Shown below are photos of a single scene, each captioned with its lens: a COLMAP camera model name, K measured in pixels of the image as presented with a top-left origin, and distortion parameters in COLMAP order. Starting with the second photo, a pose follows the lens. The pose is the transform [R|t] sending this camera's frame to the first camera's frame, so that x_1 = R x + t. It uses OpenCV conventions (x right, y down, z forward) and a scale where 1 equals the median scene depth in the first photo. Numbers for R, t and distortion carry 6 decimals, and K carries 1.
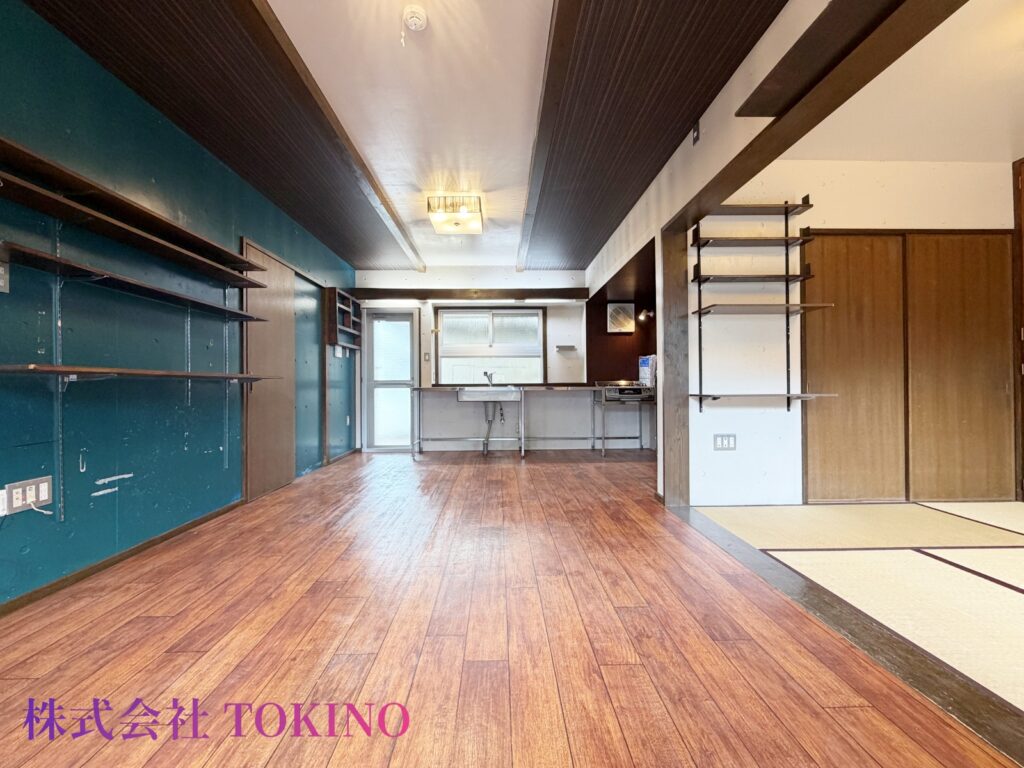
lens RADIAL K [[407.4, 0, 508.2], [0, 407.4, 393.7], [0, 0, 1]] dist [0.000292, 0.000418]
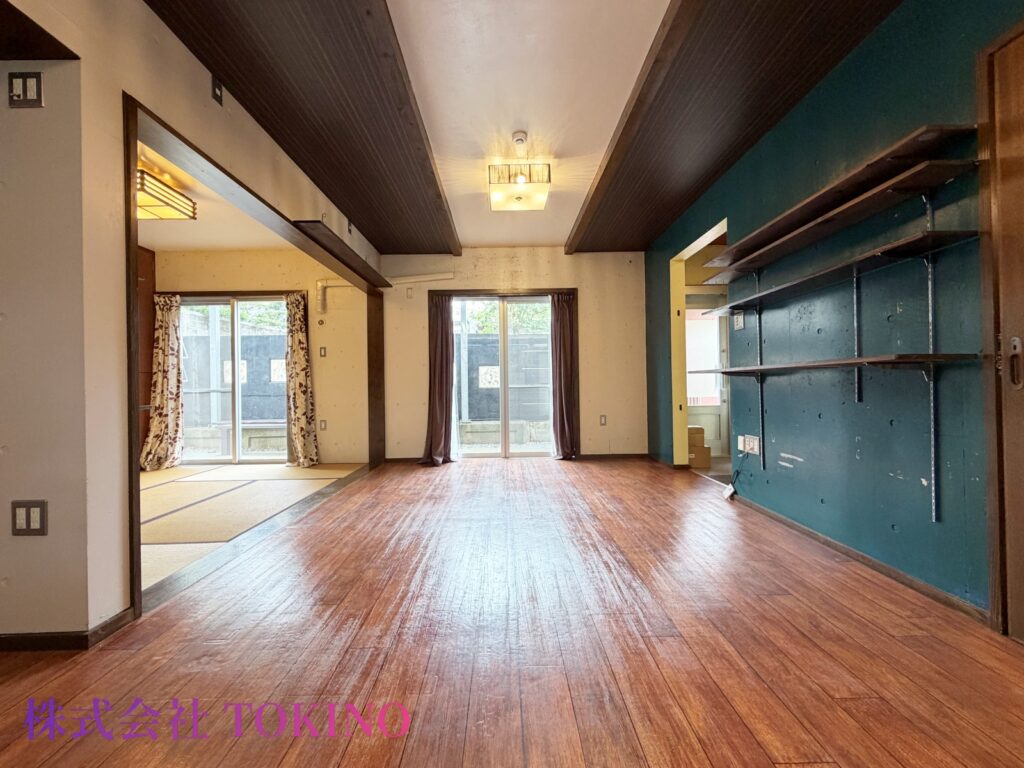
lens RADIAL K [[407.4, 0, 506.5], [0, 407.4, 381.3], [0, 0, 1]] dist [0.000292, 0.000418]
pose [[-0.999719, 0.022705, 0.006764, -0.155821], [0.022791, 0.999657, 0.012871, -0.046405], [-0.006469, 0.013022, -0.999894, 2.244253]]
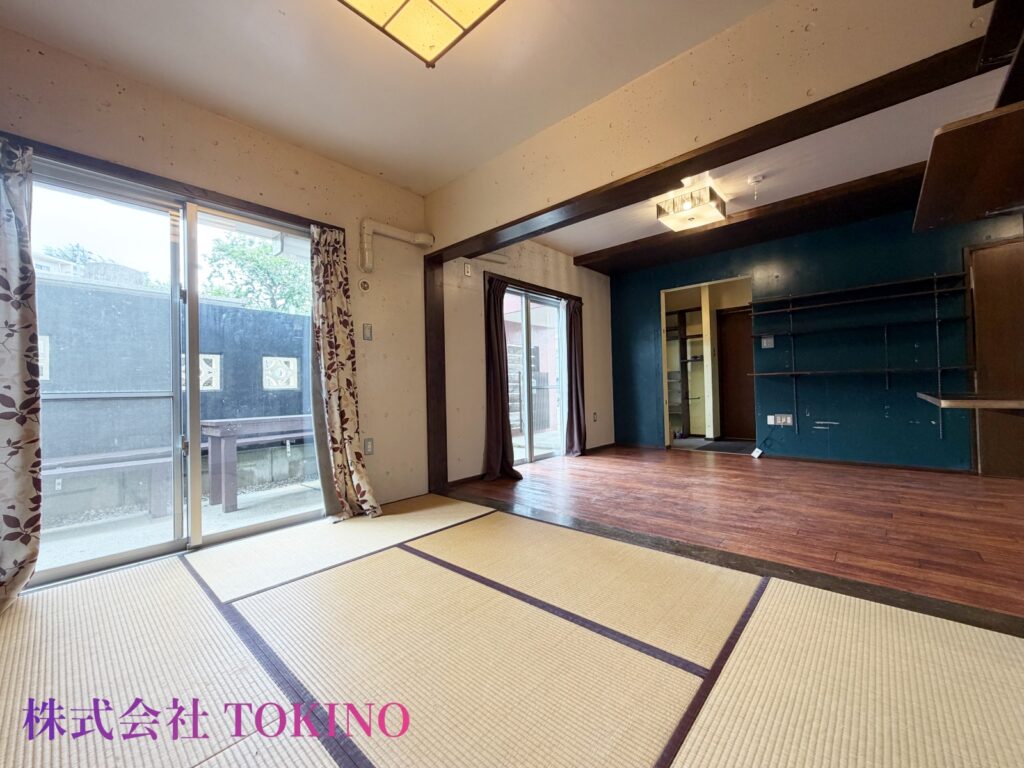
lens RADIAL K [[407.4, 0, 502.9], [0, 407.4, 385.5], [0, 0, 1]] dist [0.000292, 0.000418]
pose [[-0.689592, 0.015416, -0.724034, 1.715895], [0.010625, 0.999881, 0.011170, -0.023543], [0.724120, 0.000010, -0.689674, 1.271981]]
